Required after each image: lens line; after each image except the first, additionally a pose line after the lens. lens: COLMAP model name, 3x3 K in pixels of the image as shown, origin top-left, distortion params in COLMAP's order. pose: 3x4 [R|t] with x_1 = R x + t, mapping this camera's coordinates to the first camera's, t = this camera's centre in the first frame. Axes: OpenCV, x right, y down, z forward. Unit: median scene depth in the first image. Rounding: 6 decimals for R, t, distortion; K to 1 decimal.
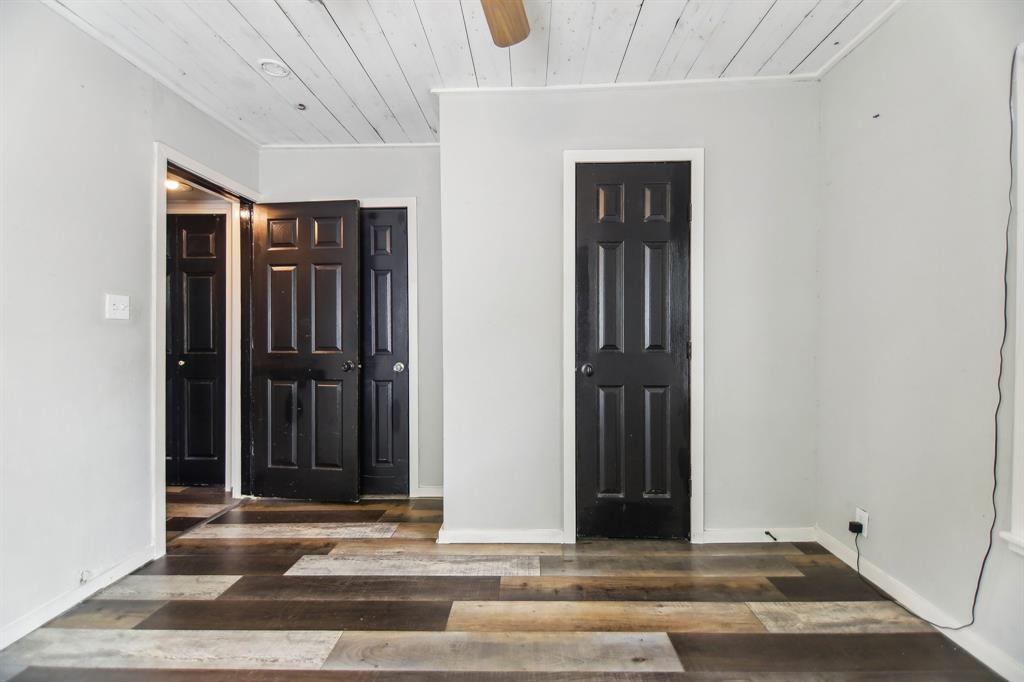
lens RADIAL K [[436.4, 0, 517.9], [0, 436.4, 335.3], [0, 0, 1]] dist [0.026254, -0.014195]
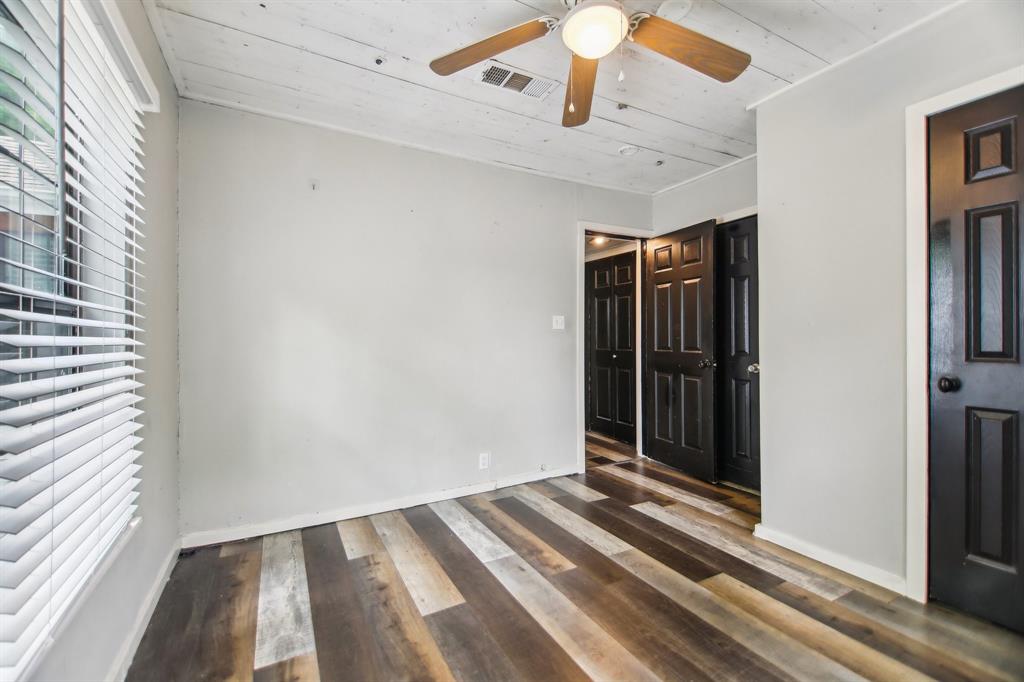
lens RADIAL K [[430.5, 0, 509.2], [0, 430.5, 334.8], [0, 0, 1]] dist [0.018616, -0.013837]
pose [[0.493735, -0.007093, -0.869583, 0.445882], [0.005604, 0.999972, -0.004974, -0.005811], [0.869594, -0.002418, 0.493761, -0.024615]]
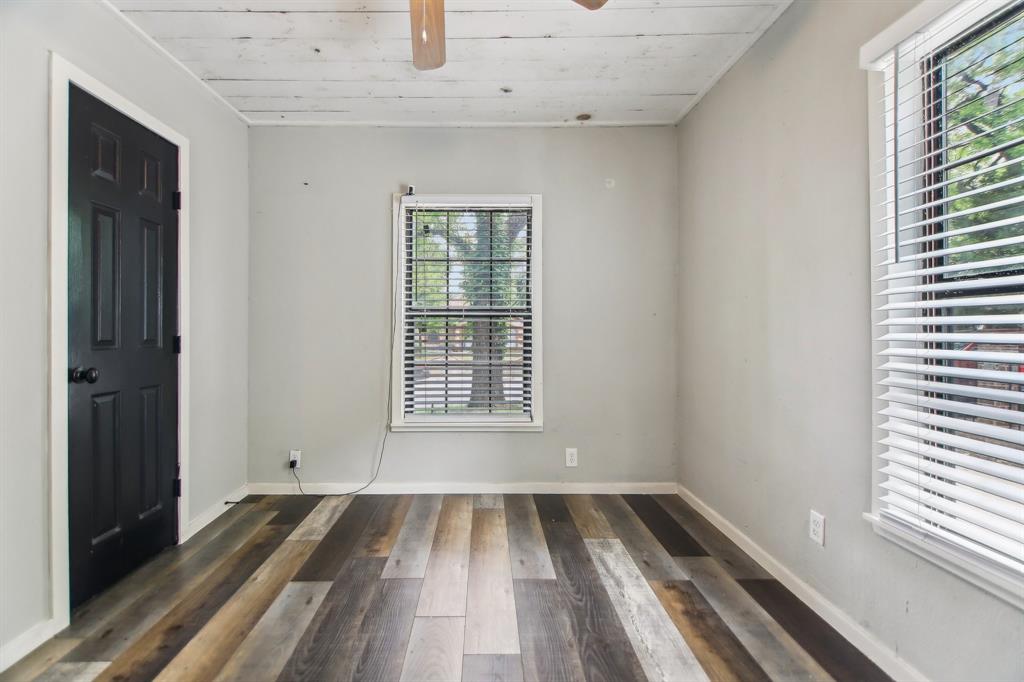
lens RADIAL K [[442.7, 0, 488.4], [0, 442.7, 336.4], [0, 0, 1]] dist [0.021898, -0.015206]
pose [[-0.028335, -0.007682, 0.999569, -0.606498], [0.001043, 0.999970, 0.007714, 0.009704], [-0.999598, 0.001261, -0.028327, 0.357440]]
